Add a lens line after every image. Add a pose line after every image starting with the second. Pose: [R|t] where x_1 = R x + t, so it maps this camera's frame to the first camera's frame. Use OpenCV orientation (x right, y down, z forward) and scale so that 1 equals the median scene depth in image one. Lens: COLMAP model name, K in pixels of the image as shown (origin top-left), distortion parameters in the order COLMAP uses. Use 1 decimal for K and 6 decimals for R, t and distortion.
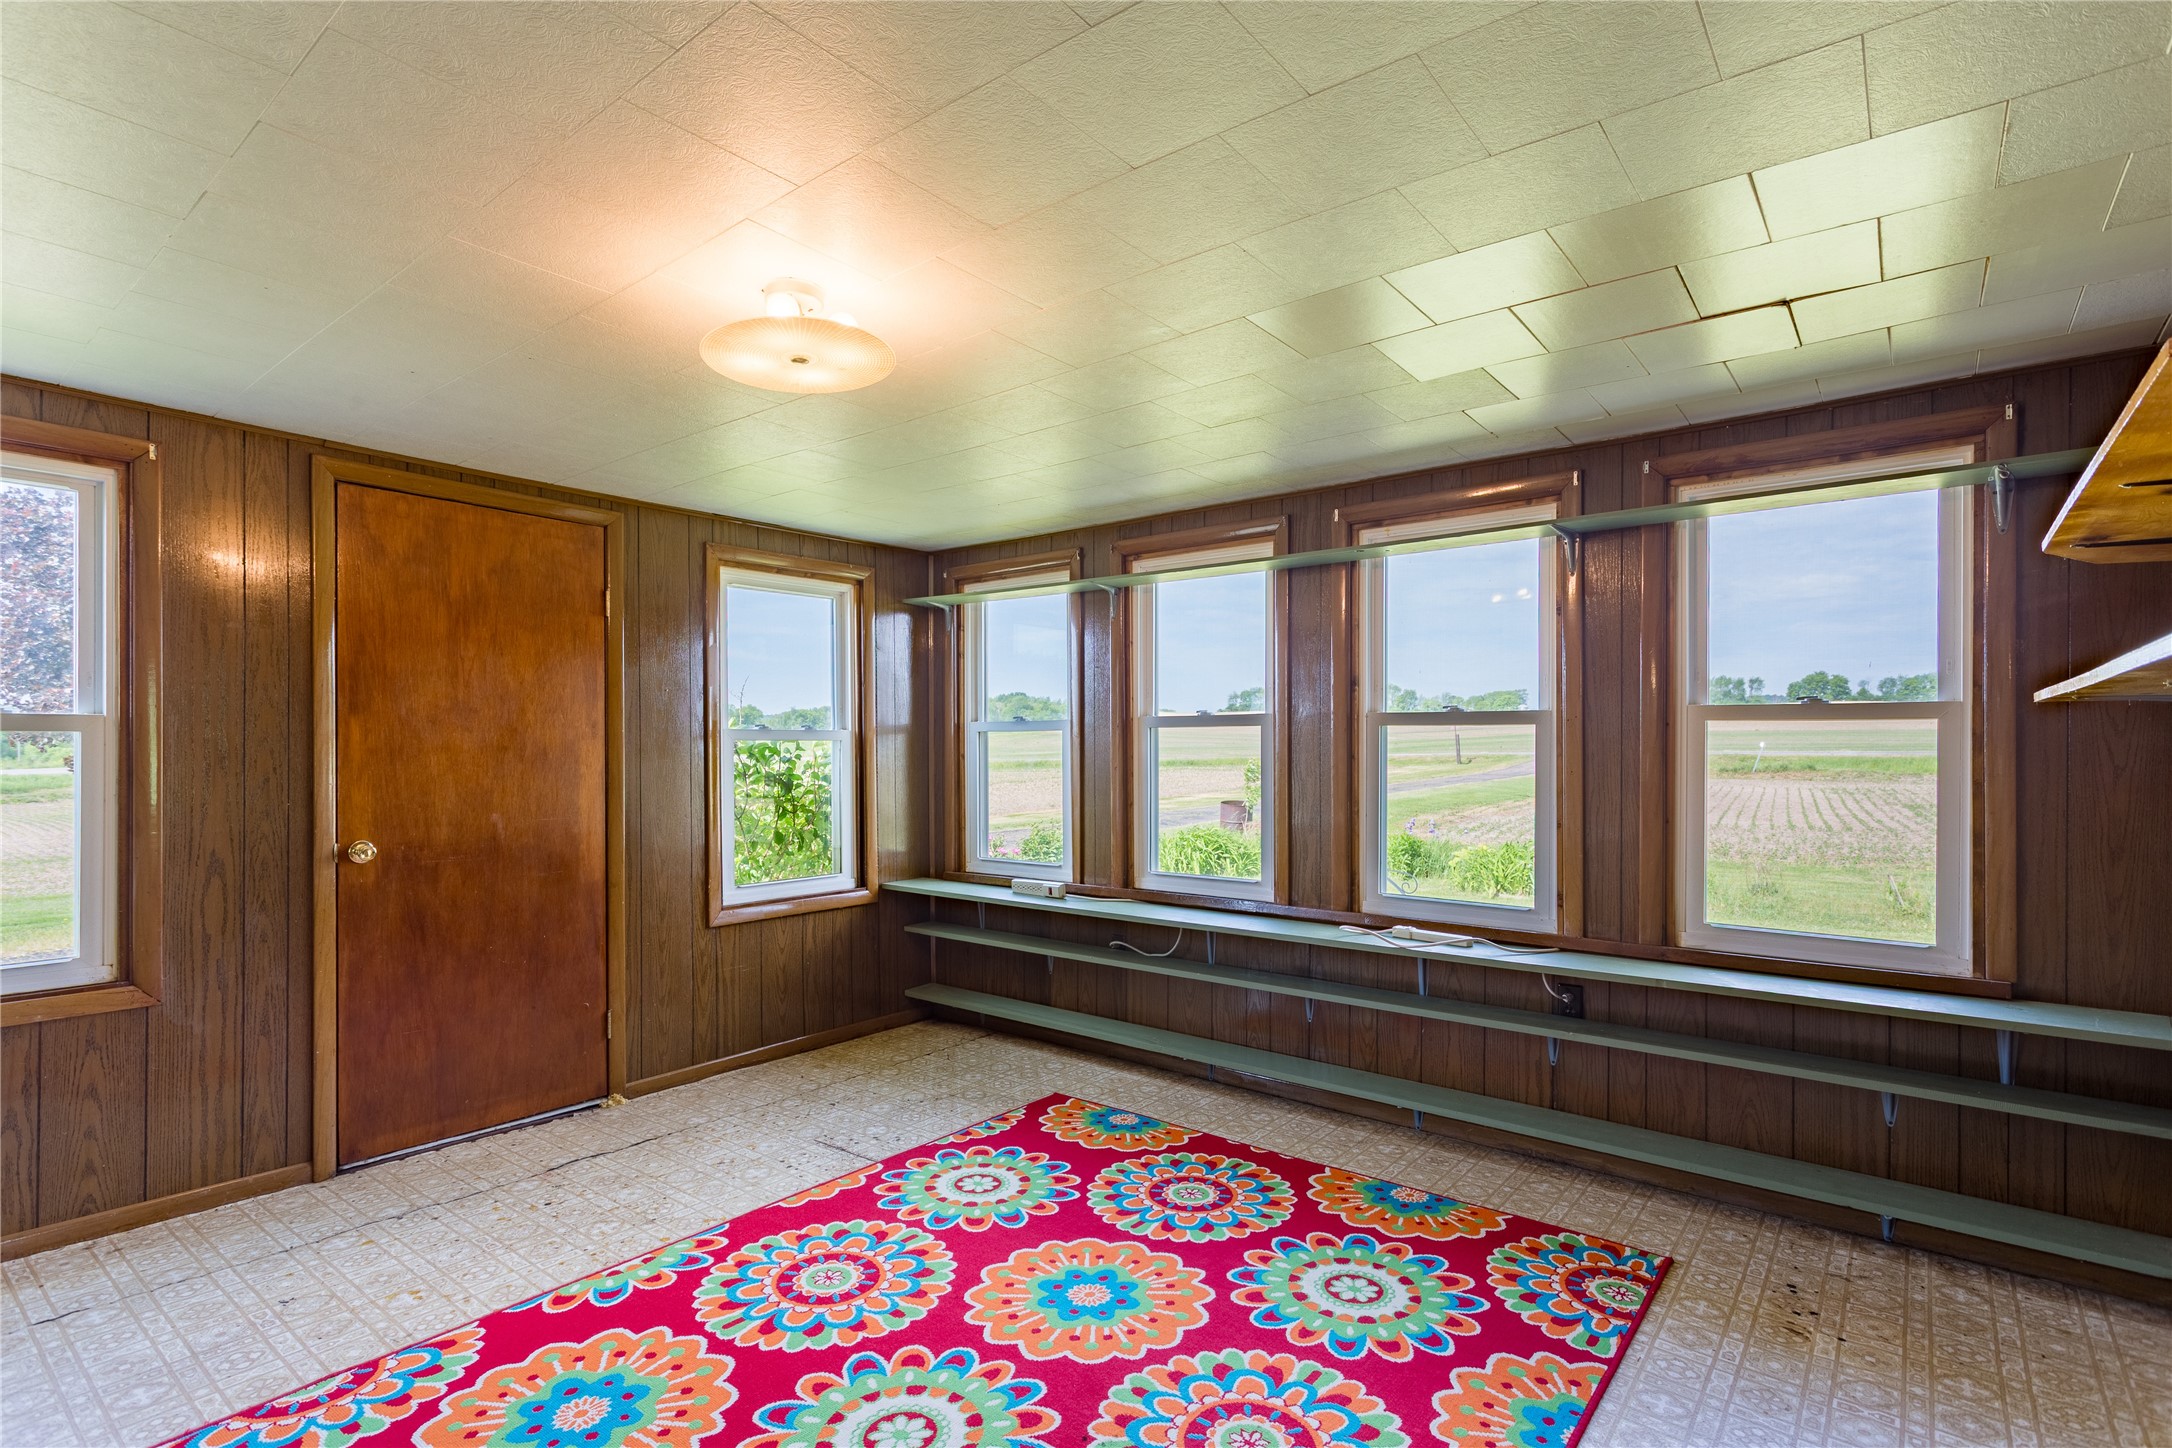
lens RADIAL K [[1051.9, 0, 1076.2], [0, 1051.9, 739.1], [0, 0, 1]] dist [0.007486, -0.001498]
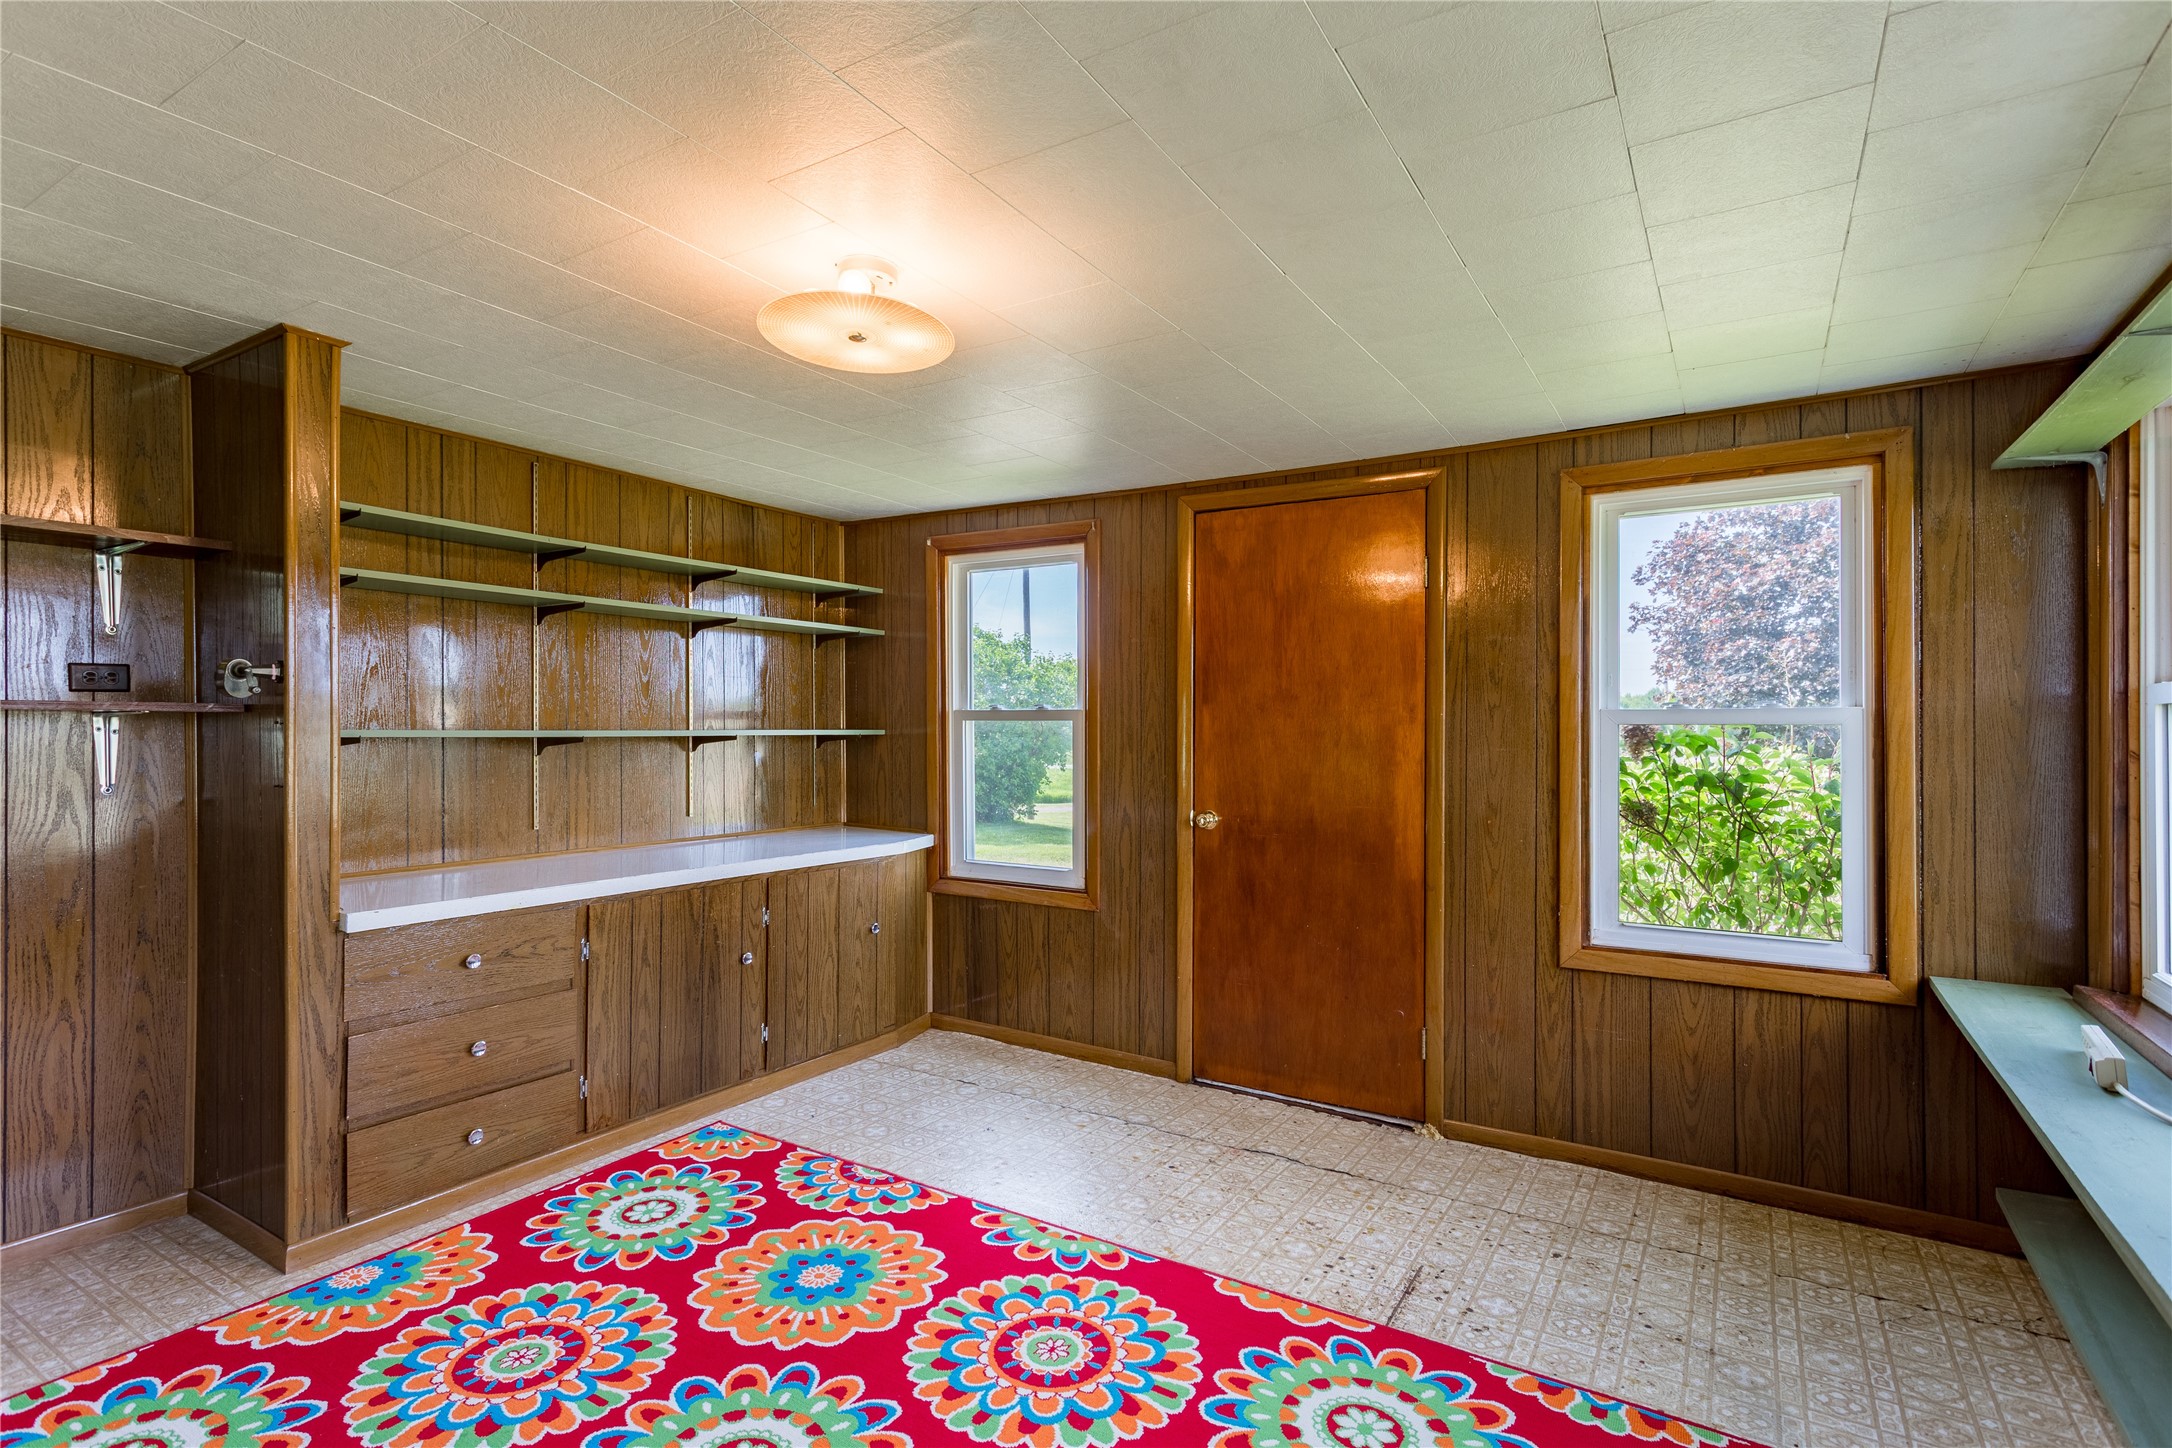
lens RADIAL K [[1051.9, 0, 1079.6], [0, 1051.9, 722.8], [0, 0, 1]] dist [0.007486, -0.001498]
pose [[0.120765, -0.007569, -0.992652, 0.465751], [0.002660, 0.999970, -0.007301, 0.005701], [0.992678, -0.001759, 0.120781, 0.687079]]
